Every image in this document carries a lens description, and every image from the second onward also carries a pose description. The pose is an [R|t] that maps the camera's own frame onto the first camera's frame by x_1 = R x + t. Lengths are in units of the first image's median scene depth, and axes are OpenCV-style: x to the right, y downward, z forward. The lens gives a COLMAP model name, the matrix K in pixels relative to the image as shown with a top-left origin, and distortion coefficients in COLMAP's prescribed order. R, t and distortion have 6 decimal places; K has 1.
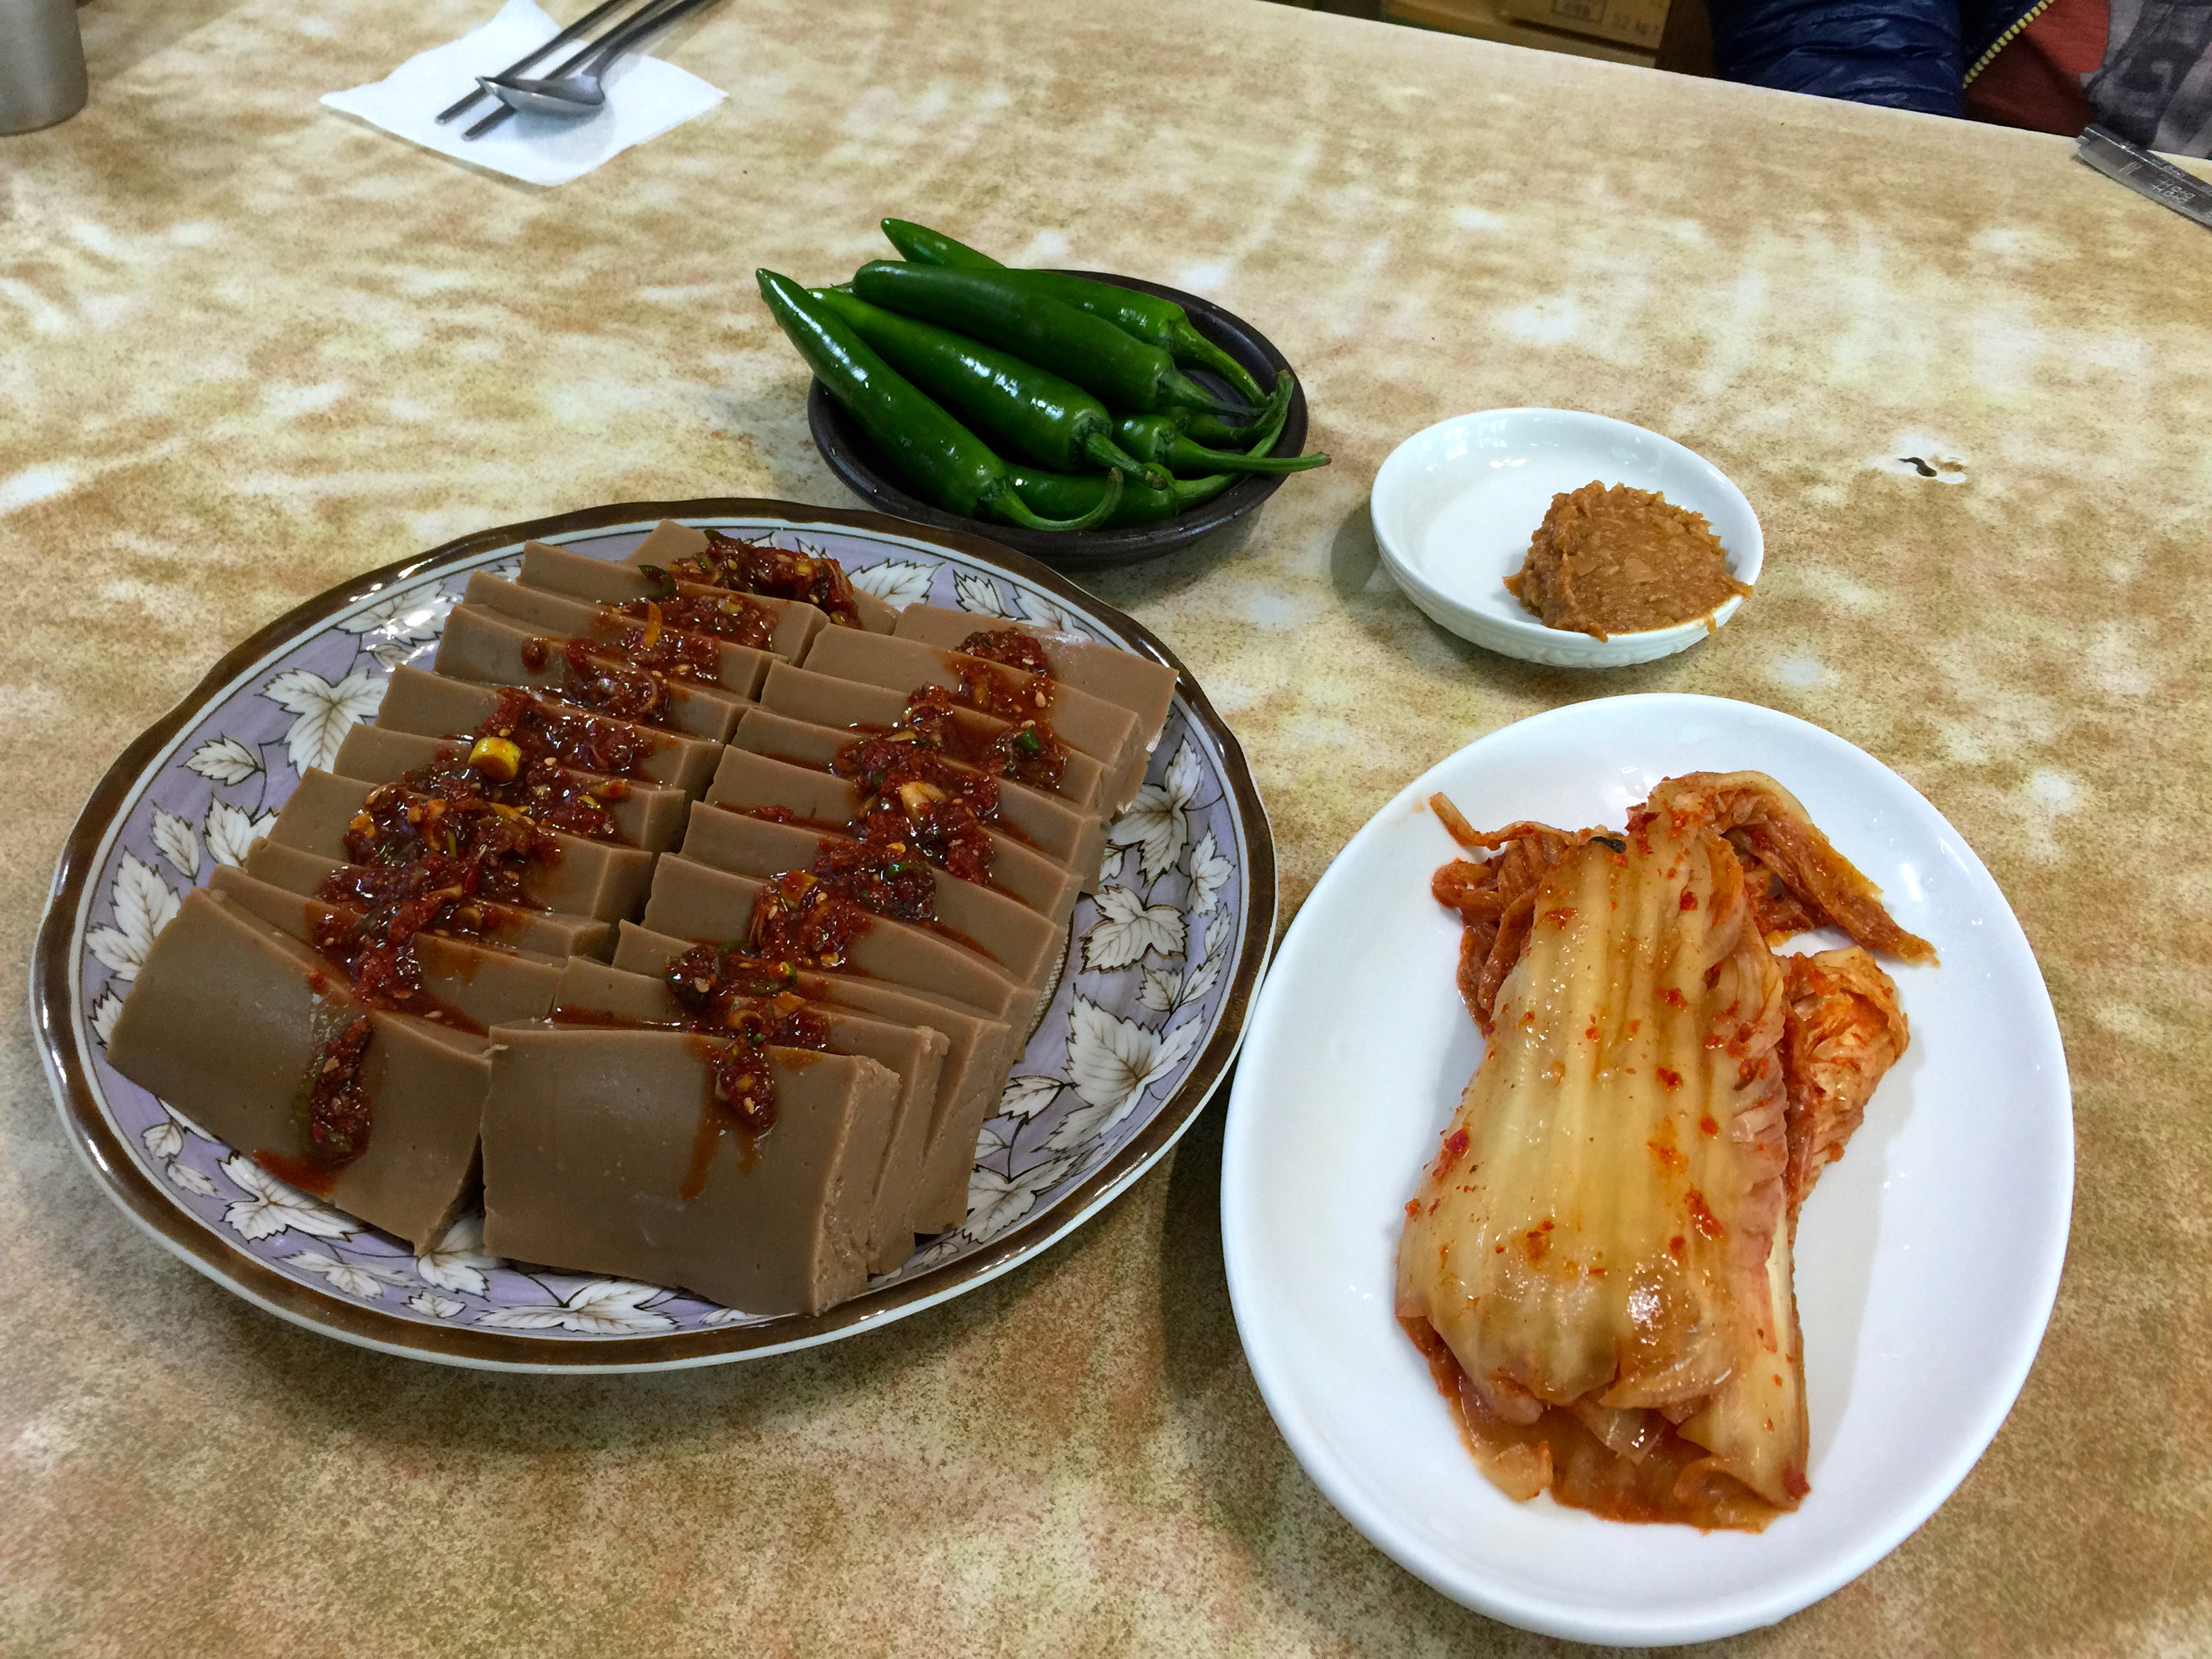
lens RADIAL K [[1873.8, 0, 1060.1], [0, 1873.8, 827.8], [0, 0, 1]] dist [0.050241, -0.082756]
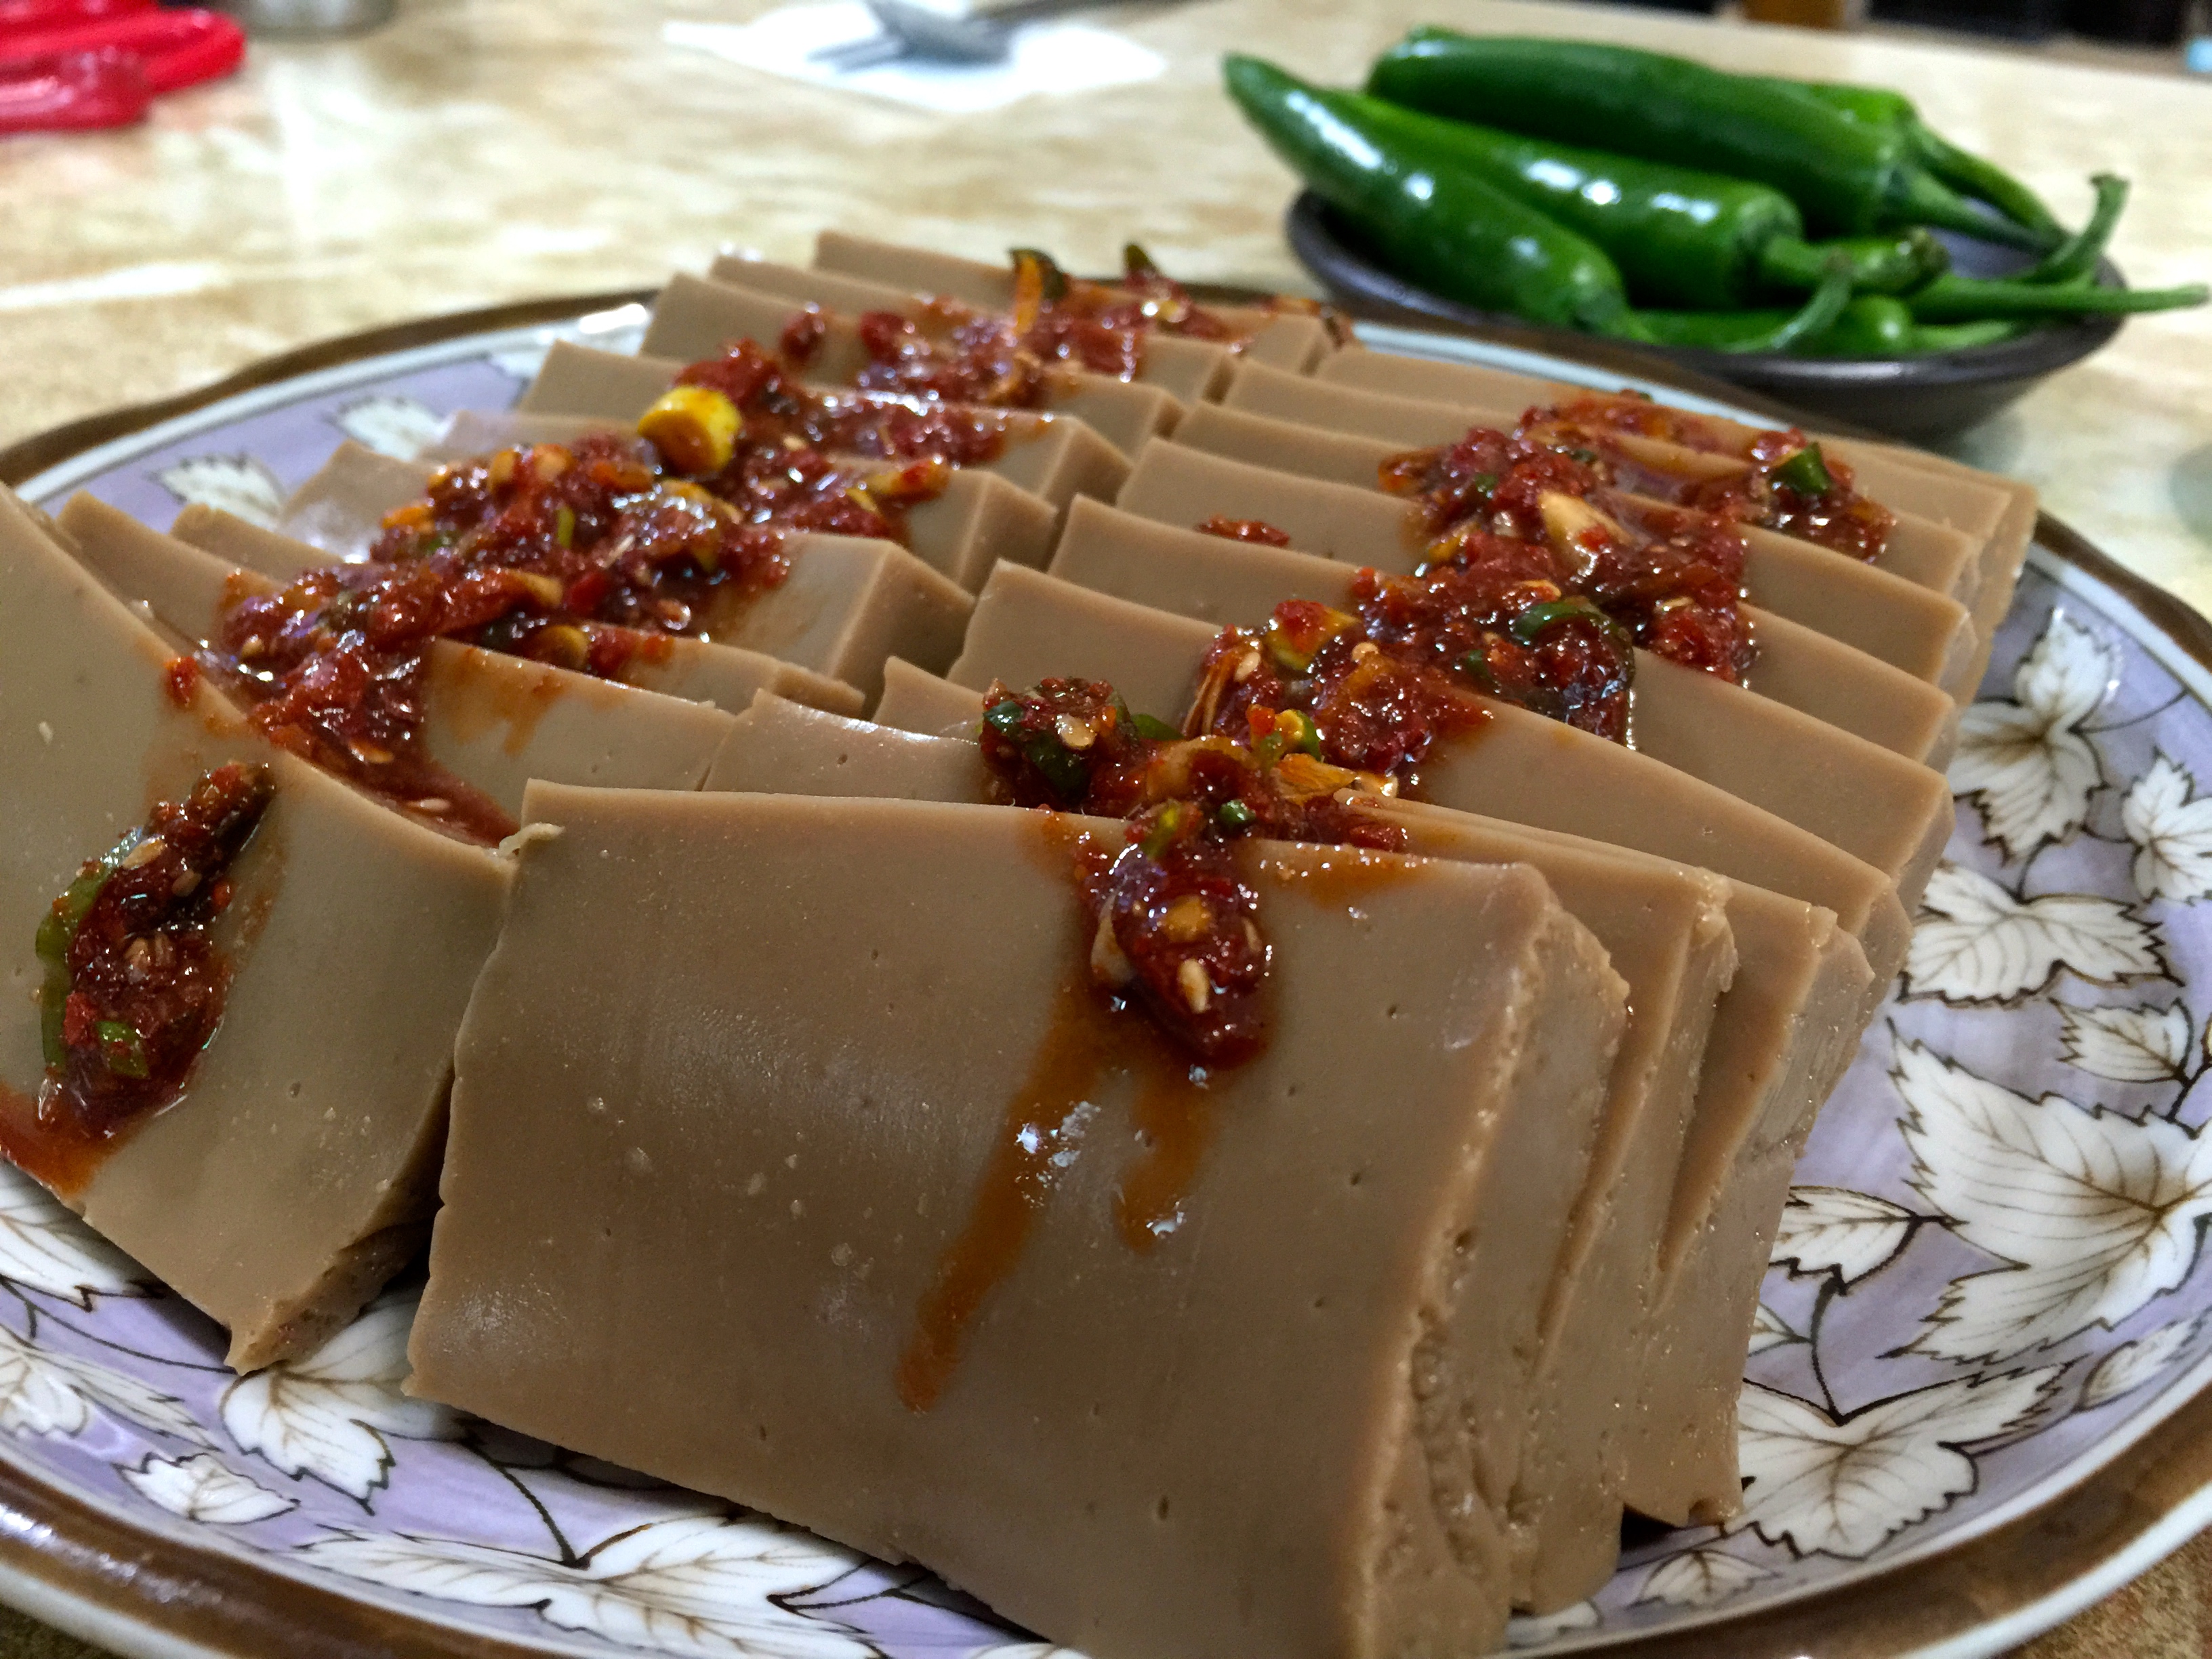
lens RADIAL K [[1873.8, 0, 1060.1], [0, 1873.8, 827.8], [0, 0, 1]] dist [0.050241, -0.082756]
pose [[0.983051, 0.087970, -0.160848, -0.122064], [-0.123749, 0.965730, -0.228147, 0.176095], [0.135265, 0.244185, 0.960248, 0.595967]]
